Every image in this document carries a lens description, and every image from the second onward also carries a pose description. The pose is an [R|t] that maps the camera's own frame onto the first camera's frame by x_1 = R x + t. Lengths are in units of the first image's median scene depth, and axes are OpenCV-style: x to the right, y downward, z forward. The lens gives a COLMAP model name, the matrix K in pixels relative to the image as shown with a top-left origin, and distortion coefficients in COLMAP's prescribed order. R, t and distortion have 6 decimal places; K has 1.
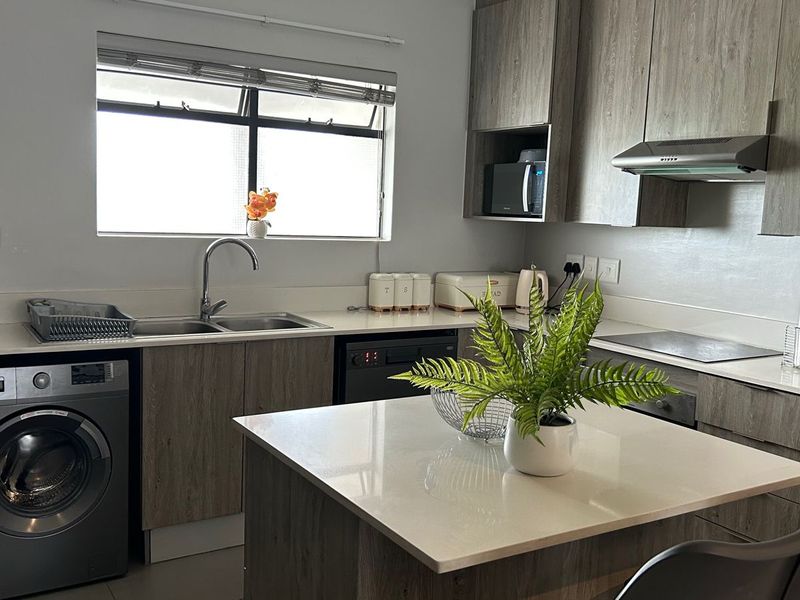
lens RADIAL K [[801.7, 0, 402.3], [0, 801.7, 305.0], [0, 0, 1]] dist [0.146041, -0.284947]
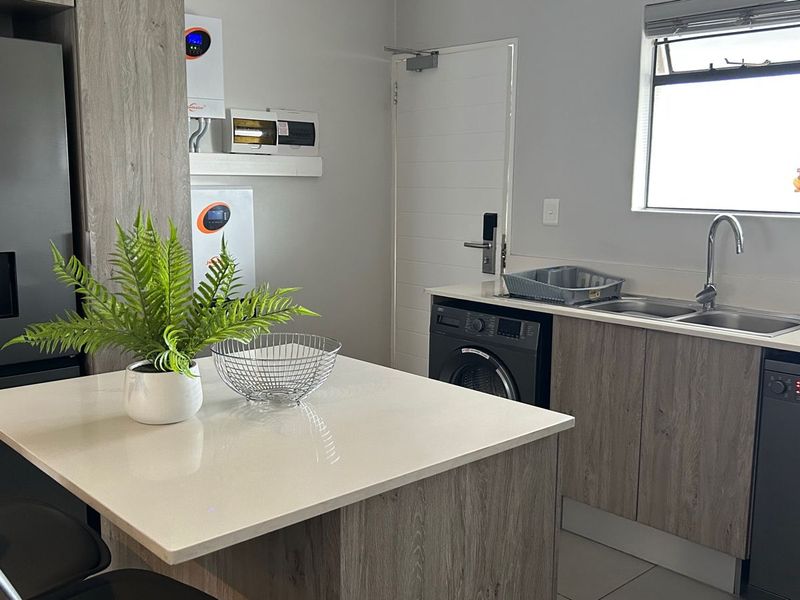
lens RADIAL K [[801.7, 0, 402.3], [0, 801.7, 305.0], [0, 0, 1]] dist [0.146041, -0.284947]
pose [[0.198511, 0.113720, -0.973479, 0.609618], [-0.124262, 0.988151, 0.090094, -0.026837], [0.972190, 0.103082, 0.210290, 0.559568]]
